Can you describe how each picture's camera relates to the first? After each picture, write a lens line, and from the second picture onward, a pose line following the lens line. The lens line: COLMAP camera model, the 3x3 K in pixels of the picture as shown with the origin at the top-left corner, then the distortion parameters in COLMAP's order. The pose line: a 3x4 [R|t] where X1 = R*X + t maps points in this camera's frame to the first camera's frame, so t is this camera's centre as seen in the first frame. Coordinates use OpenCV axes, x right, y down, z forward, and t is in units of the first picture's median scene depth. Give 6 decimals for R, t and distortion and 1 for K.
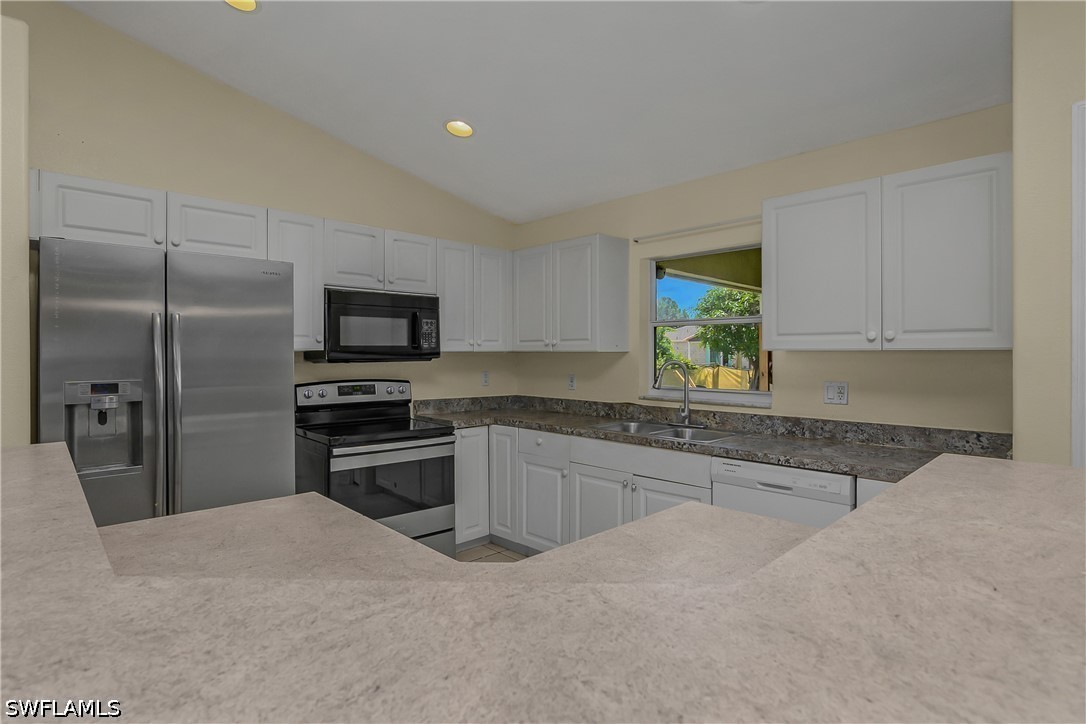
lens RADIAL K [[543.4, 0, 537.8], [0, 543.4, 351.0], [0, 0, 1]] dist [-0.024642, 0.003775]
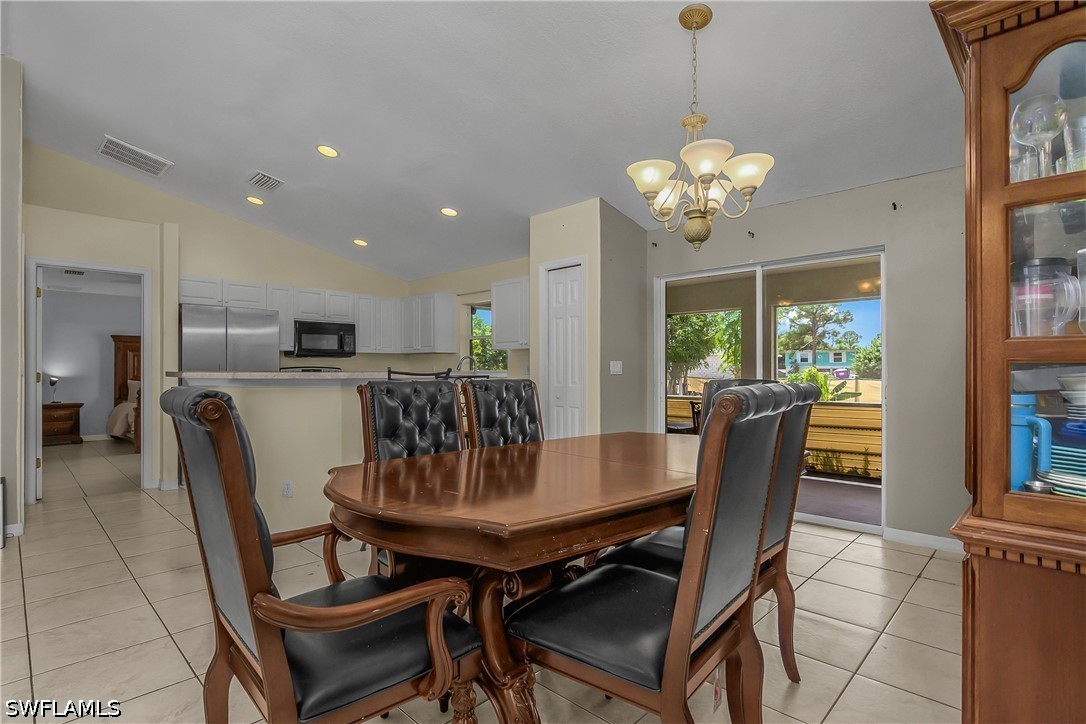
lens RADIAL K [[543.4, 0, 547.6], [0, 543.4, 373.4], [0, 0, 1]] dist [-0.024642, 0.003775]
pose [[0.999535, 0.001492, 0.030467, 0.448983], [-0.001694, 0.999977, 0.006600, 0.062785], [-0.030456, -0.006649, 0.999514, -0.959330]]
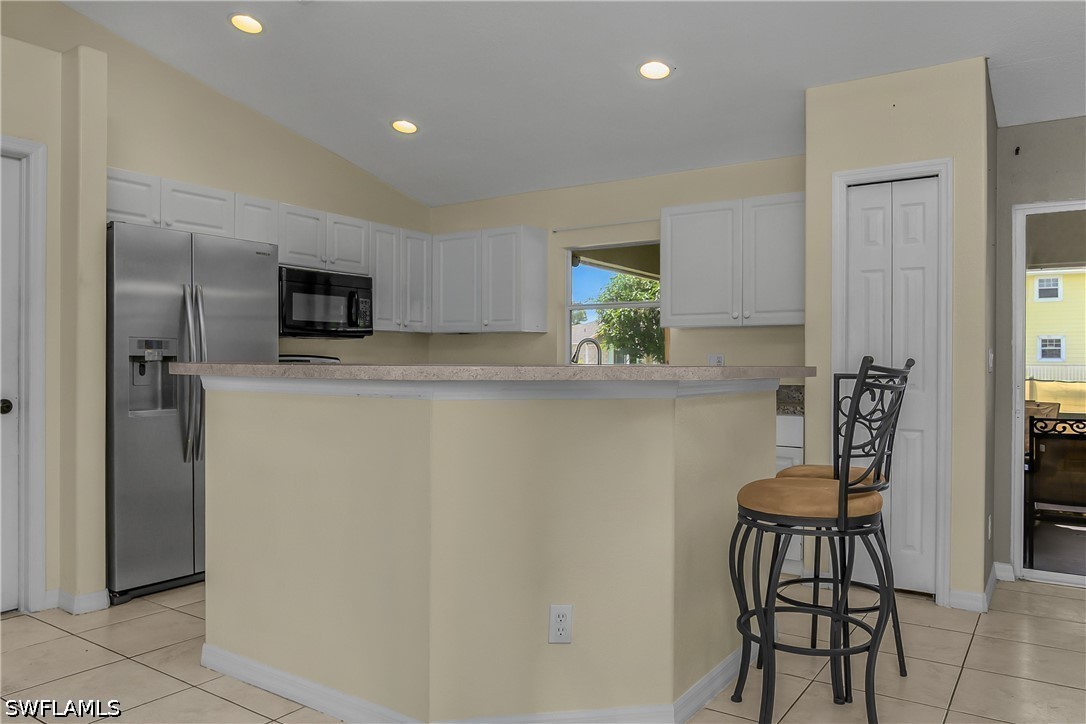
lens RADIAL K [[774.0, 0, 536.6], [0, 774.0, 360.8], [0, 0, 1]] dist [-0.023290, 0.003570]
pose [[0.978164, 0.004667, 0.207784, -0.183513], [-0.005005, 0.999987, 0.001098, 0.059267], [-0.207776, -0.002114, 0.978174, -0.537765]]
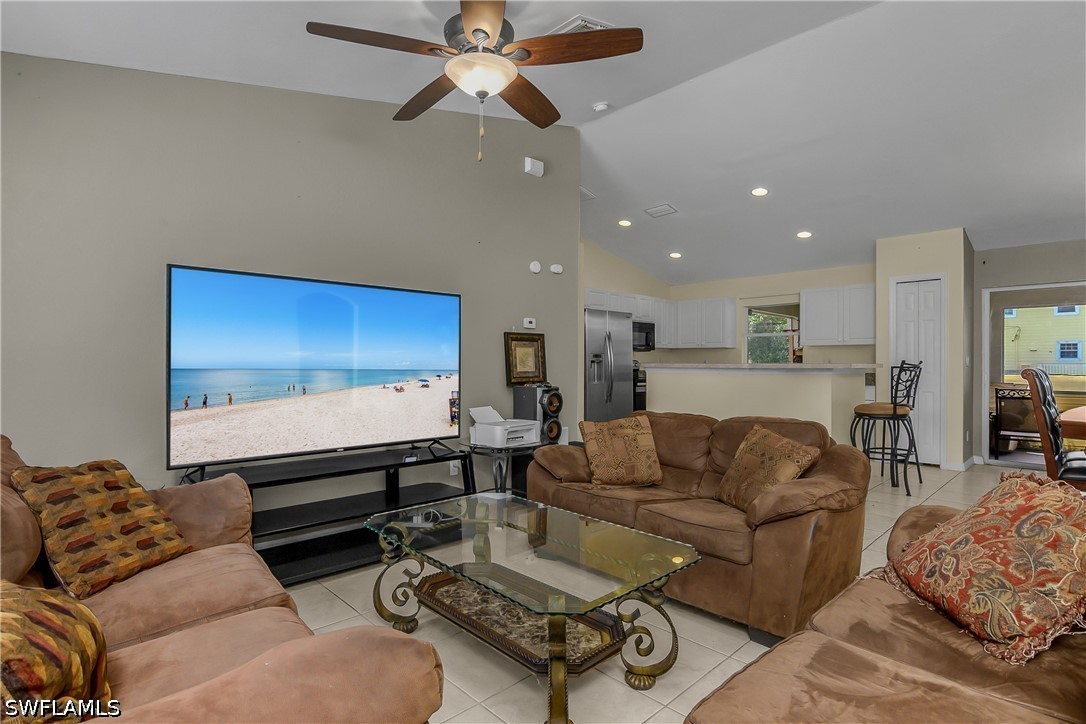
lens RADIAL K [[543.4, 0, 533.6], [0, 543.4, 362.1], [0, 0, 1]] dist [-0.024642, 0.003775]
pose [[0.999993, 0.001662, -0.003323, -0.689927], [-0.001650, 0.999993, 0.003367, 0.056518], [0.003328, -0.003361, 0.999989, -1.297297]]
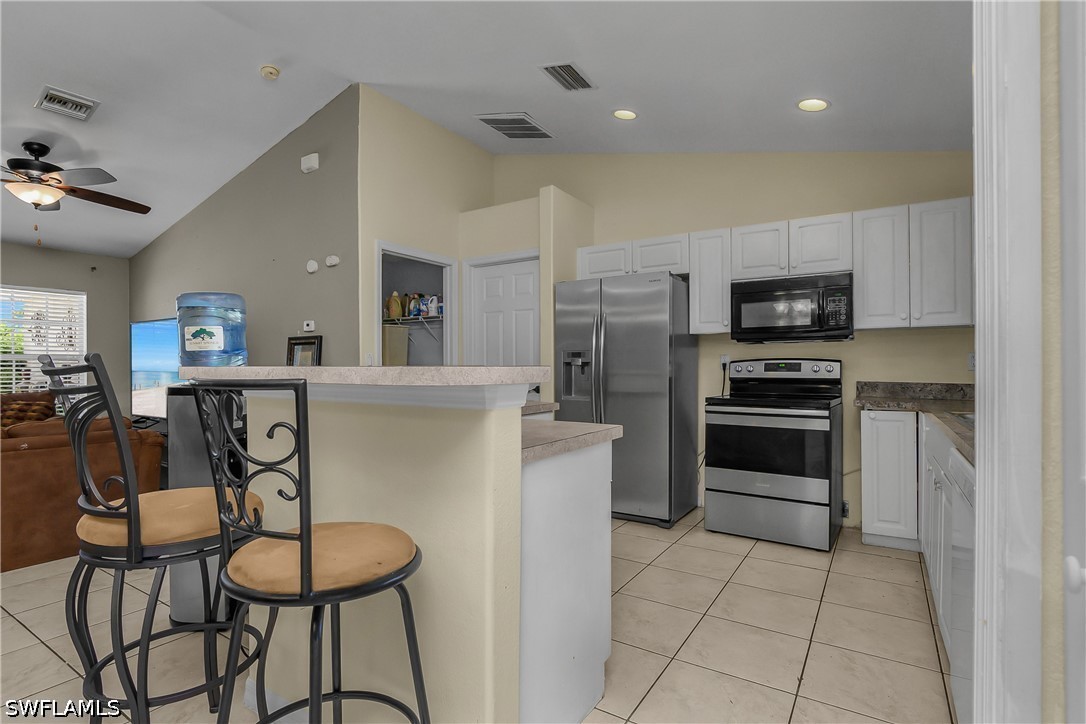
lens RADIAL K [[543.4, 0, 534.6], [0, 543.4, 363.4], [0, 0, 1]] dist [-0.024642, 0.003775]
pose [[0.223774, -0.009315, -0.974597, 0.638139], [0.006003, 0.999949, -0.008179, 0.068548], [0.974623, -0.004020, 0.223818, 0.236404]]
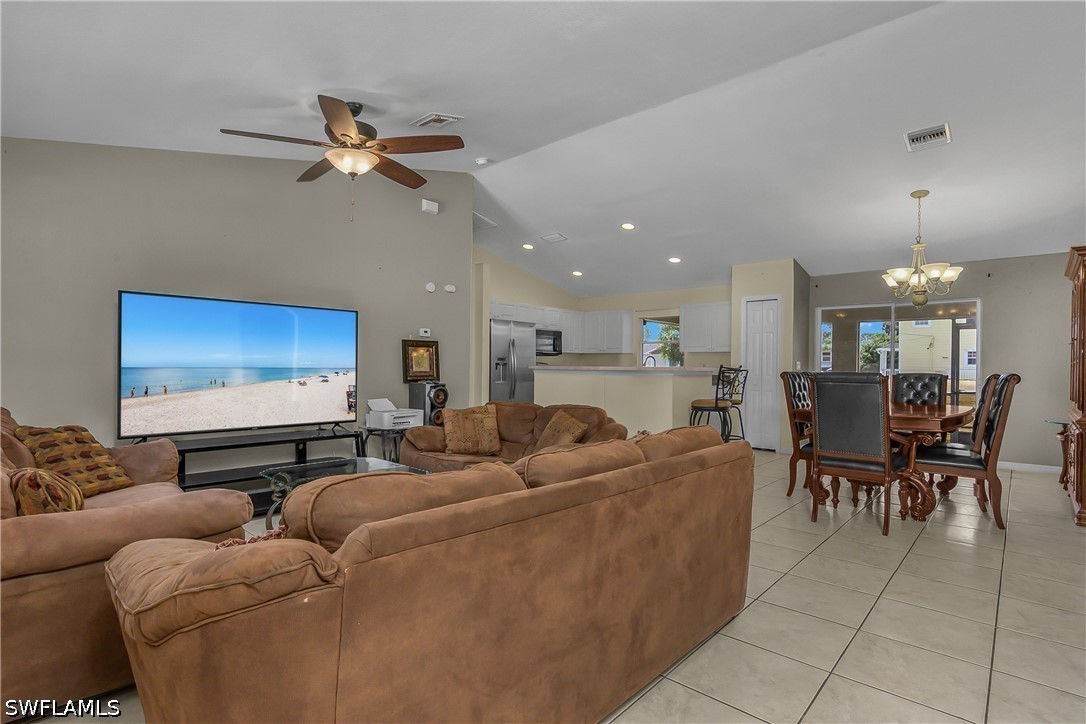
lens RADIAL K [[543.4, 0, 544.6], [0, 543.4, 361.7], [0, 0, 1]] dist [-0.024642, 0.003775]
pose [[0.996862, 0.009160, 0.078633, -0.476469], [-0.008857, 0.999952, -0.004208, 0.058479], [-0.078668, 0.003499, 0.996895, -1.624434]]
